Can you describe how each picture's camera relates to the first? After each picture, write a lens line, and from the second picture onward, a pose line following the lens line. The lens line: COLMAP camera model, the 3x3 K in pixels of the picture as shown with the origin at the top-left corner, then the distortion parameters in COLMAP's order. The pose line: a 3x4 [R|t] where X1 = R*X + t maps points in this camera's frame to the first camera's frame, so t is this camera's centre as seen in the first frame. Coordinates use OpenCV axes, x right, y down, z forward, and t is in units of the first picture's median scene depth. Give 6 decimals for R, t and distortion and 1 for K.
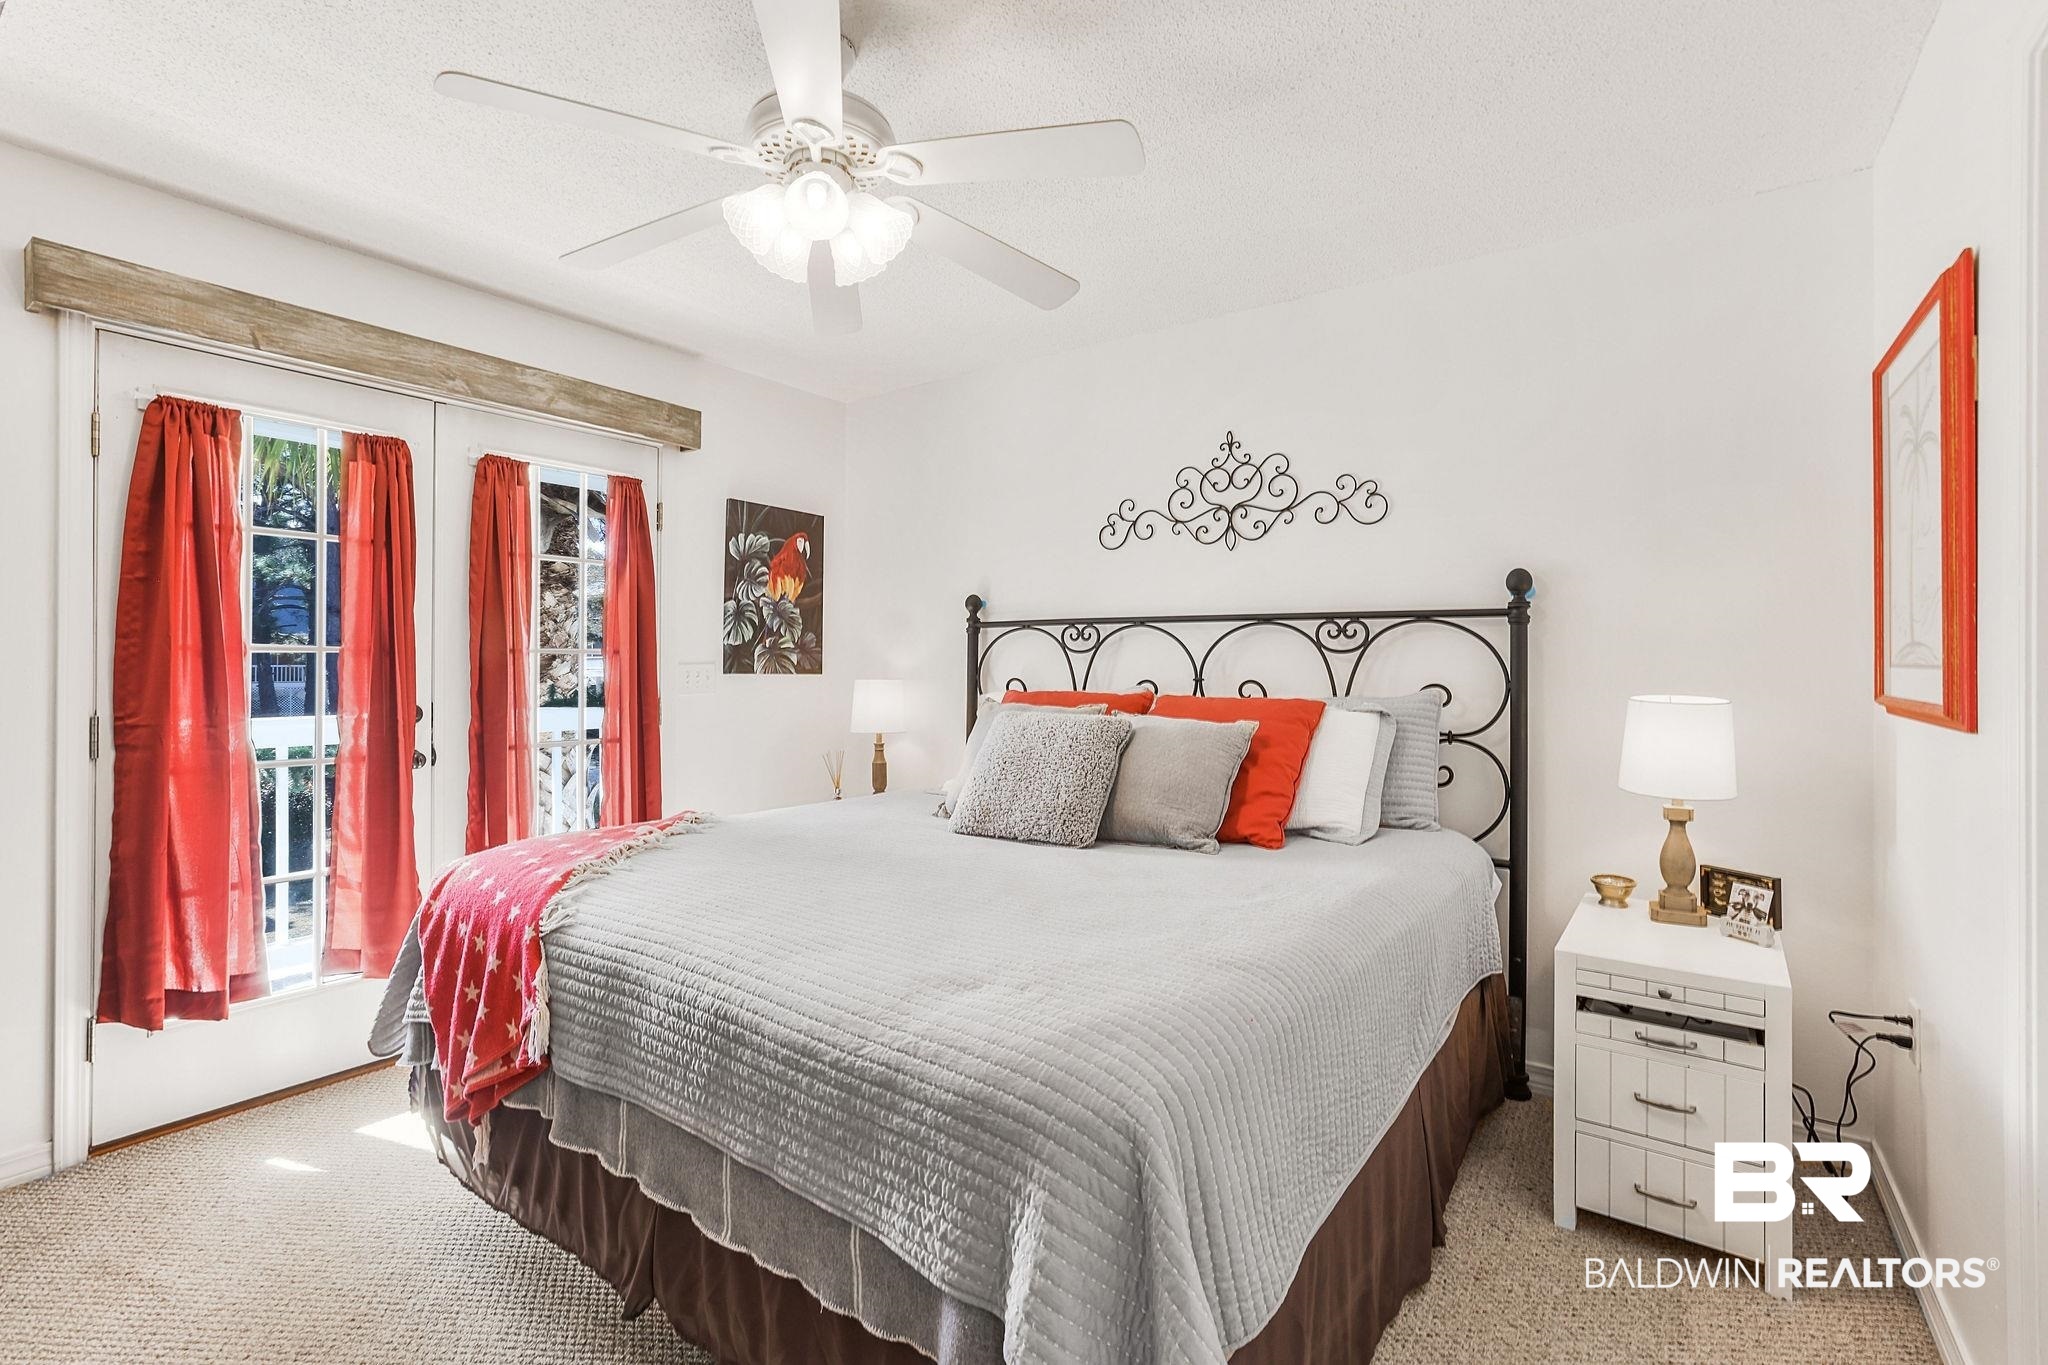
lens RADIAL K [[923.2, 0, 1023.2], [0, 923.2, 608.6], [0, 0, 1]] dist [-0.051024, 0.031413]
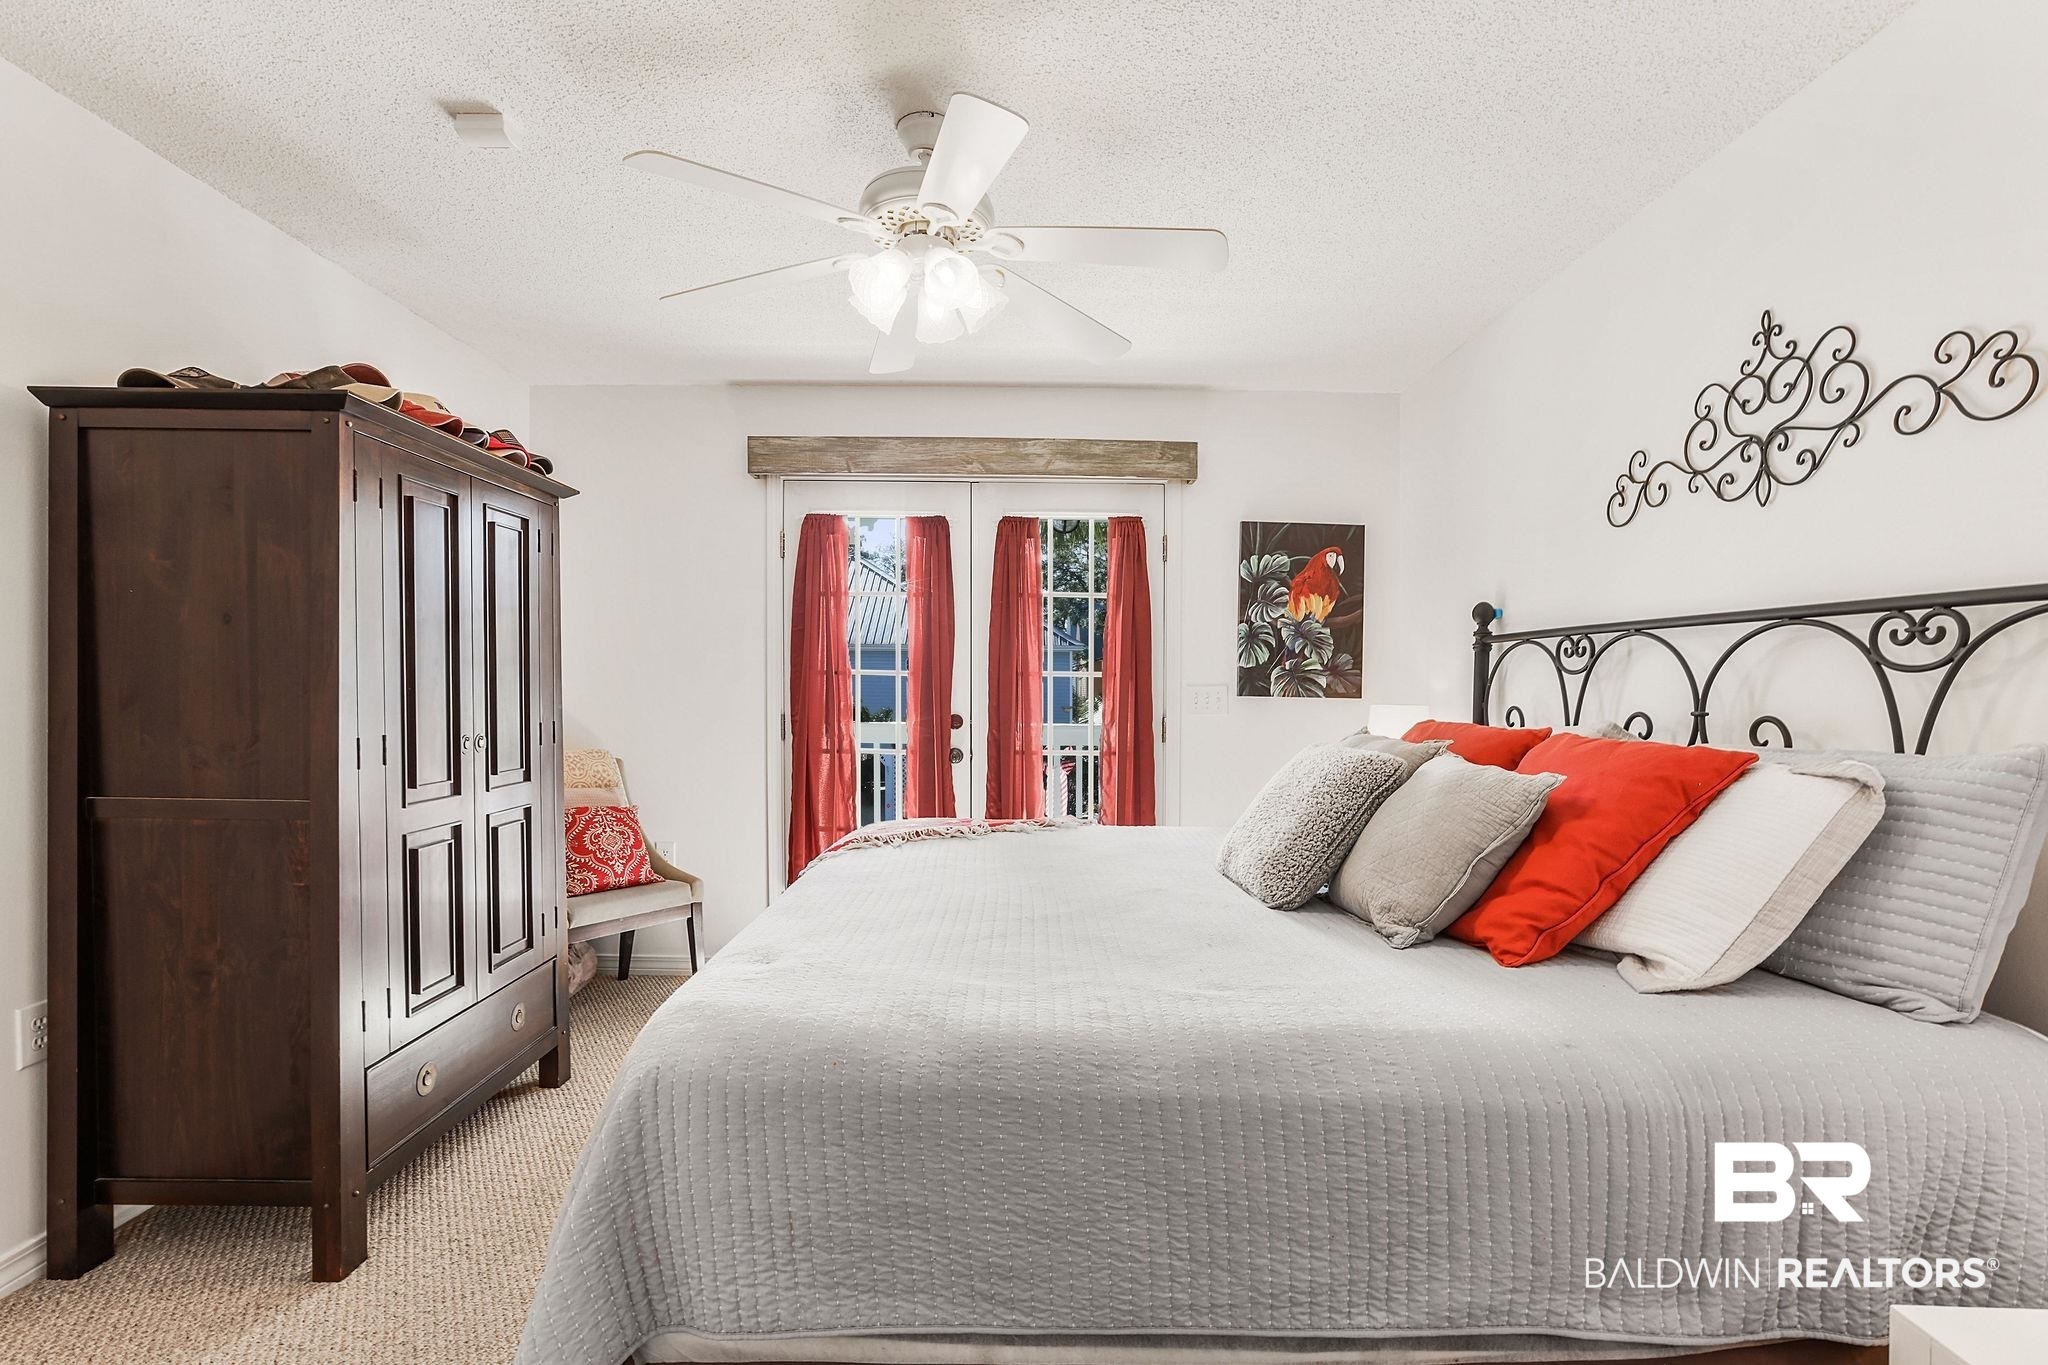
lens RADIAL K [[939.5, 0, 1009.6], [0, 939.5, 667.3], [0, 0, 1]] dist [-0.053387, 0.032440]
pose [[0.589537, -0.010045, -0.807679, 0.418988], [0.039680, 0.999076, 0.016537, 0.014036], [0.806766, -0.041798, 0.589390, 0.222244]]
